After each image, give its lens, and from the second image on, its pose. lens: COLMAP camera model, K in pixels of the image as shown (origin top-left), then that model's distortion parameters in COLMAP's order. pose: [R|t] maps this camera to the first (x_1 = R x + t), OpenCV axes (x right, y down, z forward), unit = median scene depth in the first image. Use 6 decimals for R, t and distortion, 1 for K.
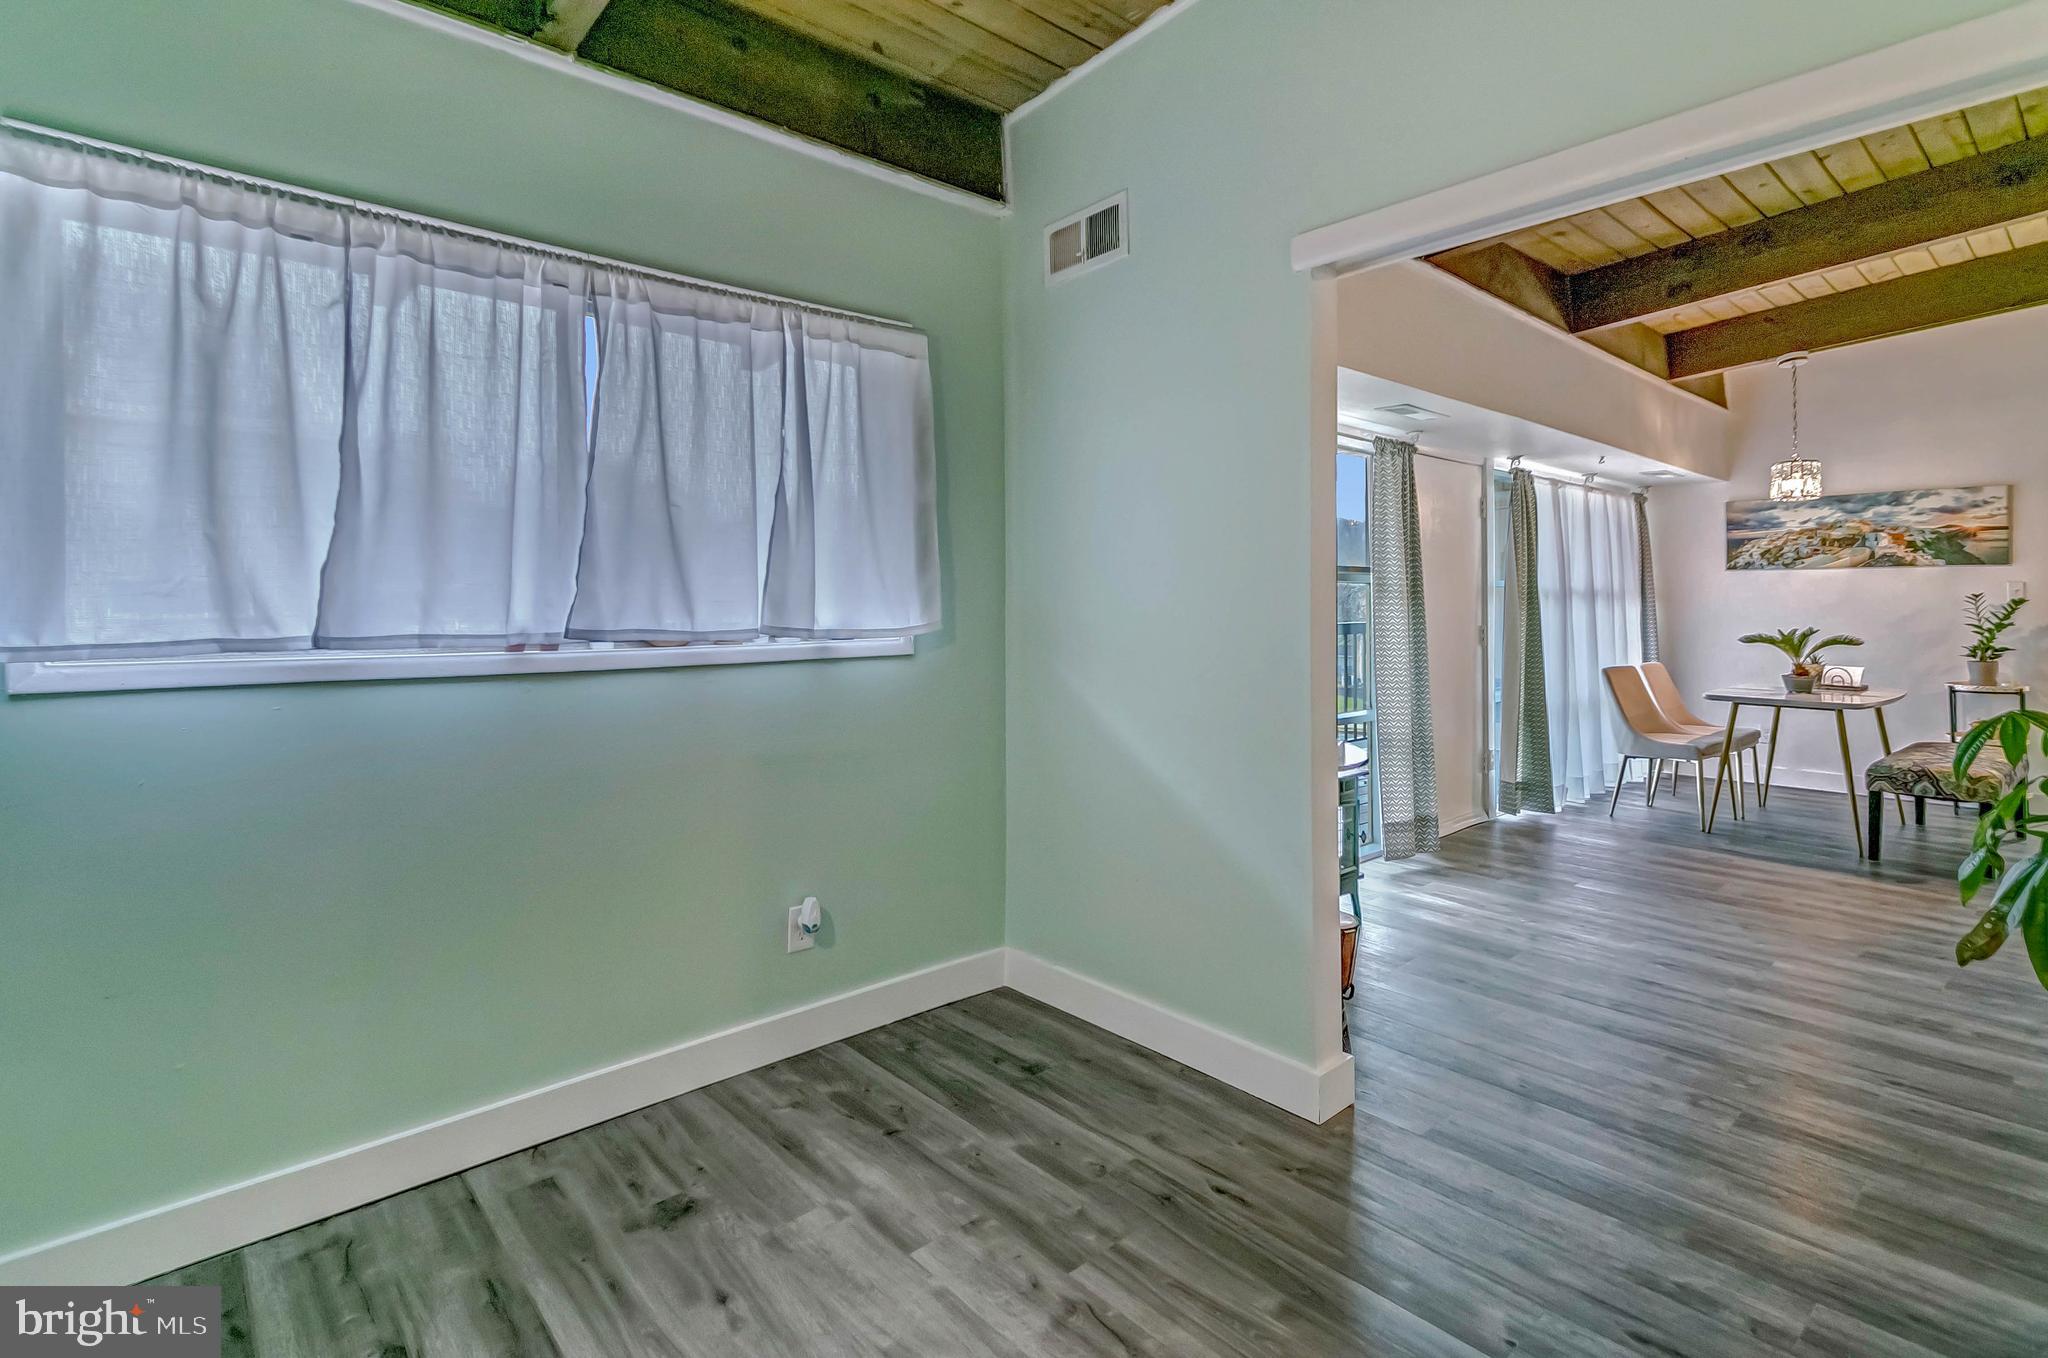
lens RADIAL K [[966.5, 0, 1013.3], [0, 966.5, 609.3], [0, 0, 1]] dist [0.009981, -0.006209]
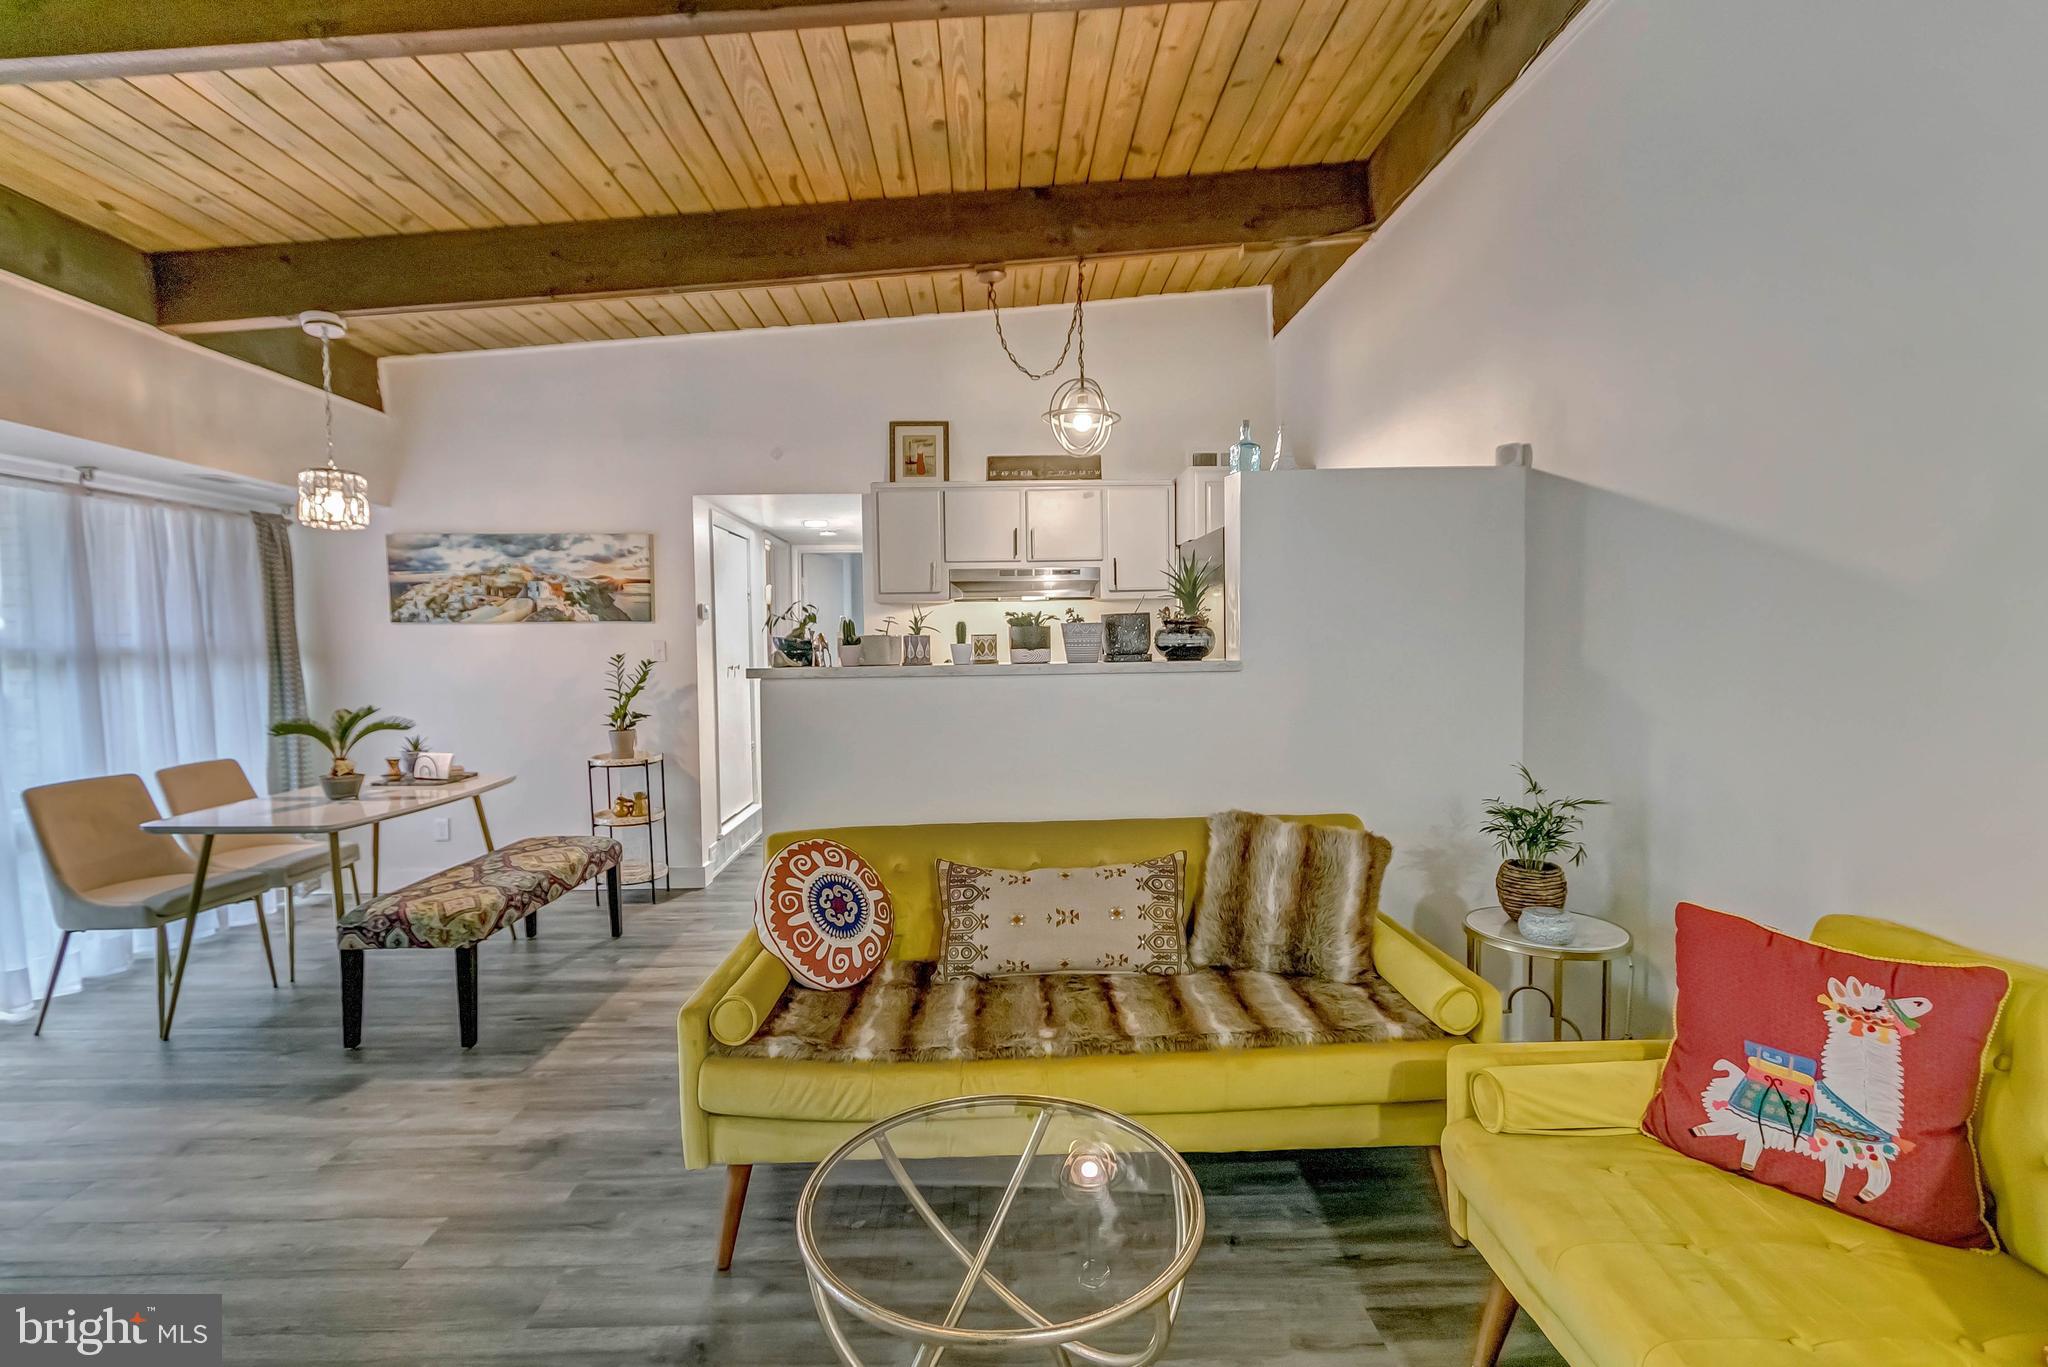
lens RADIAL K [[966.5, 0, 1006.9], [0, 966.5, 679.6], [0, 0, 1]] dist [0.009981, -0.006209]
pose [[0.644220, -0.032535, 0.764148, 0.519167], [0.011868, 0.999400, 0.032546, -0.016996], [-0.764748, -0.011898, 0.644220, 0.152570]]
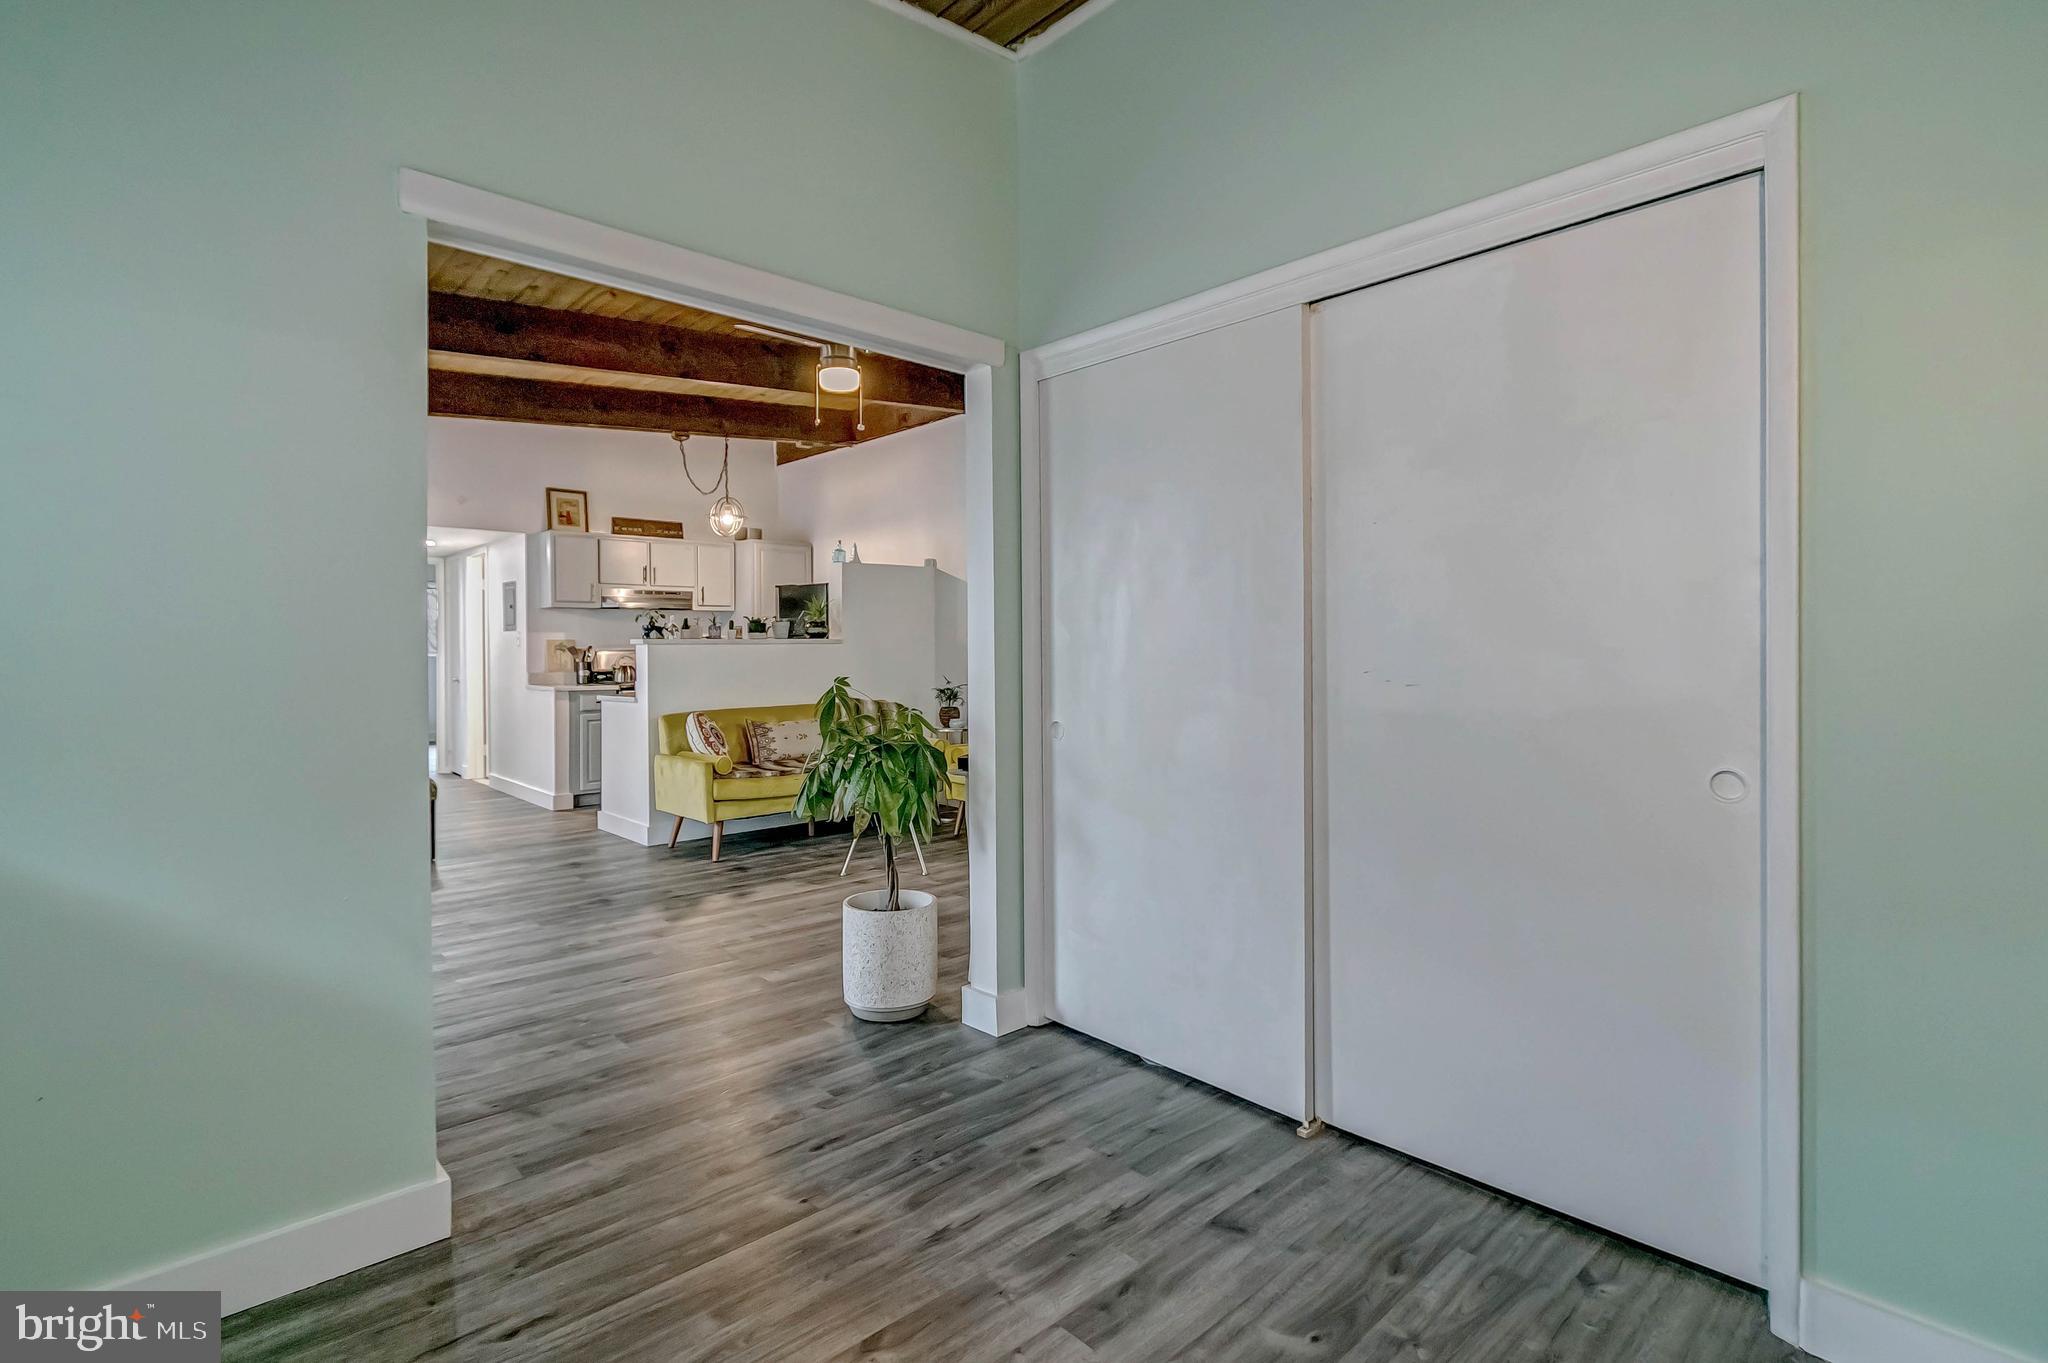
lens RADIAL K [[966.5, 0, 1006.7], [0, 966.5, 656.5], [0, 0, 1]] dist [0.009981, -0.006209]
pose [[-0.025156, -0.000989, 0.999683, -0.202680], [0.009557, 0.999954, 0.001230, 0.011945], [-0.999638, 0.009585, -0.025146, 0.201857]]
